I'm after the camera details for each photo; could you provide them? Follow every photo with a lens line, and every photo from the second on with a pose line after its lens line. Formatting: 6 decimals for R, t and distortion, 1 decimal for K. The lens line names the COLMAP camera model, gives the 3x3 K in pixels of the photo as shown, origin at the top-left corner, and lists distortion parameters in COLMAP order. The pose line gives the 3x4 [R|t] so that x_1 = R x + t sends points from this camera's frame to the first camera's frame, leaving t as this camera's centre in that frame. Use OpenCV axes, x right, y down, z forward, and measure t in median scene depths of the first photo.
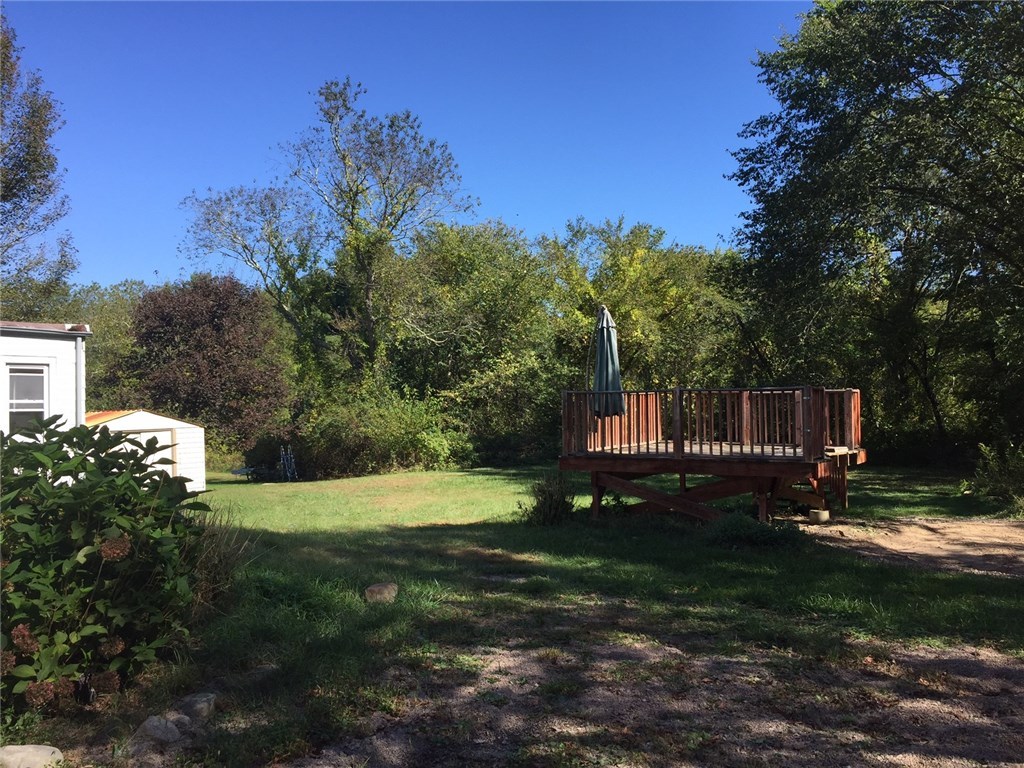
lens RADIAL K [[870.3, 0, 512.0], [0, 870.3, 384.0], [0, 0, 1]] dist [0.067723, -0.078774]
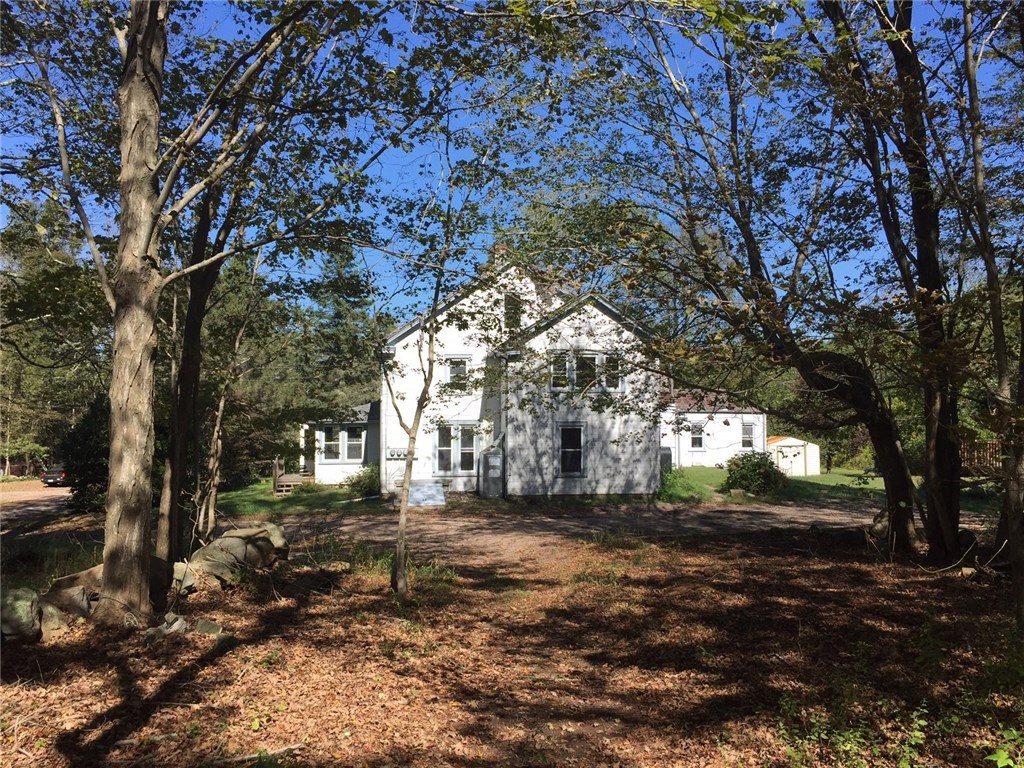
lens RADIAL K [[870.3, 0, 512.0], [0, 870.3, 384.0], [0, 0, 1]] dist [0.067723, -0.078774]
pose [[0.724606, -0.005230, -0.689144, 0.341620], [0.006058, 0.999981, -0.001219, -0.059013], [0.689137, -0.003292, 0.724623, -0.632984]]
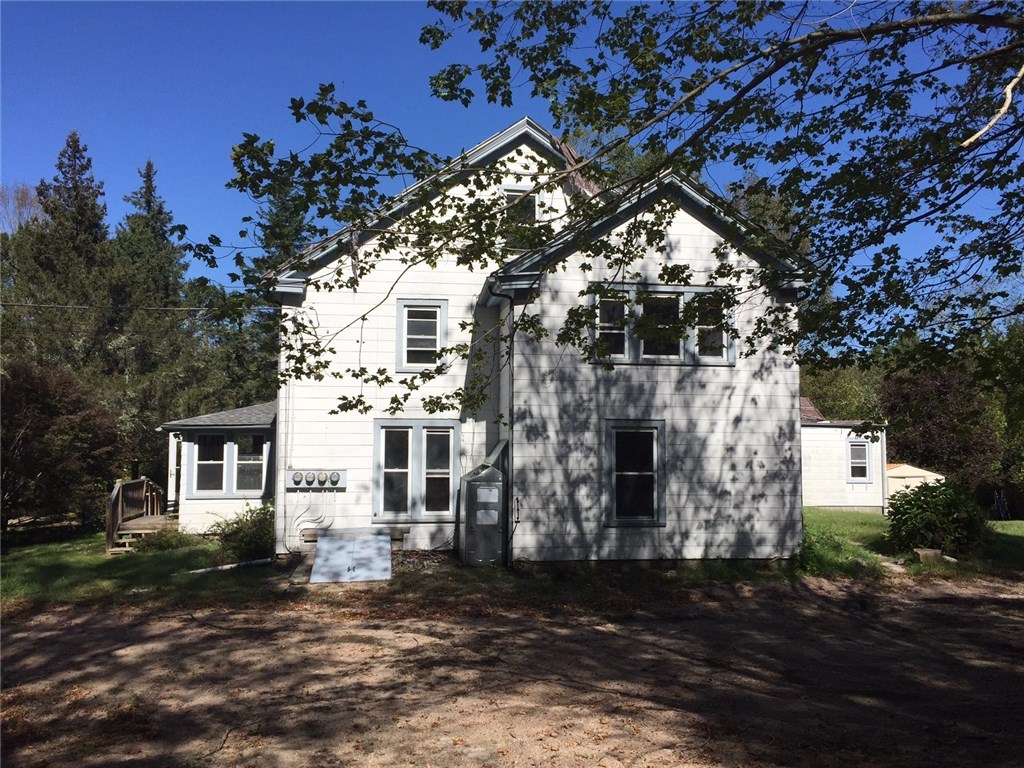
lens RADIAL K [[870.3, 0, 512.0], [0, 870.3, 384.0], [0, 0, 1]] dist [0.067723, -0.078774]
pose [[0.731533, -0.028094, -0.681227, 0.089639], [-0.001086, 0.999101, -0.042369, -0.026403], [0.681805, 0.031734, 0.730845, -0.380302]]
